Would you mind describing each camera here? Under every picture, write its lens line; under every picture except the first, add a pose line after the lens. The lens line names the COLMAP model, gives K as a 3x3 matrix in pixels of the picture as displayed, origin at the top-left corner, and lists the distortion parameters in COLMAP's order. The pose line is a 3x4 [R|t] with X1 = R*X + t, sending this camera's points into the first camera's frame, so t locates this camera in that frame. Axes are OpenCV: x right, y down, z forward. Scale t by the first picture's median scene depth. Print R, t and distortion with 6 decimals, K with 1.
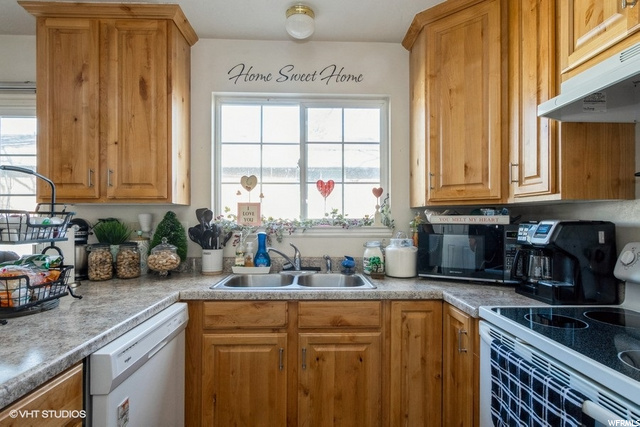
lens RADIAL K [[336.1, 0, 313.7], [0, 336.1, 215.5], [0, 0, 1]] dist [-0.002872, 0.000281]
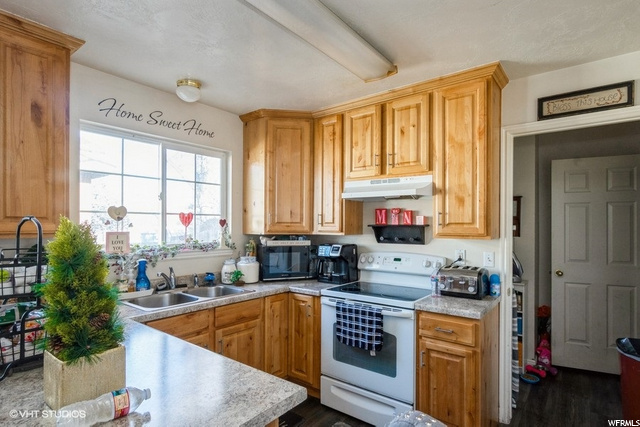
lens RADIAL K [[336.1, 0, 320.6], [0, 336.1, 223.9], [0, 0, 1]] dist [-0.002872, 0.000281]
pose [[0.645642, 0.004920, 0.763624, -0.666507], [-0.010131, 0.999946, 0.002123, -0.081491], [-0.763573, -0.009107, 0.645657, -0.186385]]
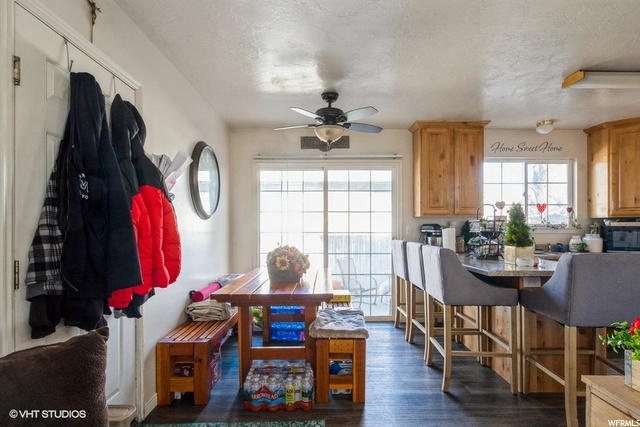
lens RADIAL K [[336.1, 0, 319.9], [0, 336.1, 225.5], [0, 0, 1]] dist [-0.002872, 0.000281]
pose [[0.999349, 0.000162, -0.036088, -1.299200], [0.000039, 0.999984, 0.005585, 0.008853], [0.036088, -0.005583, 0.999333, -1.053078]]
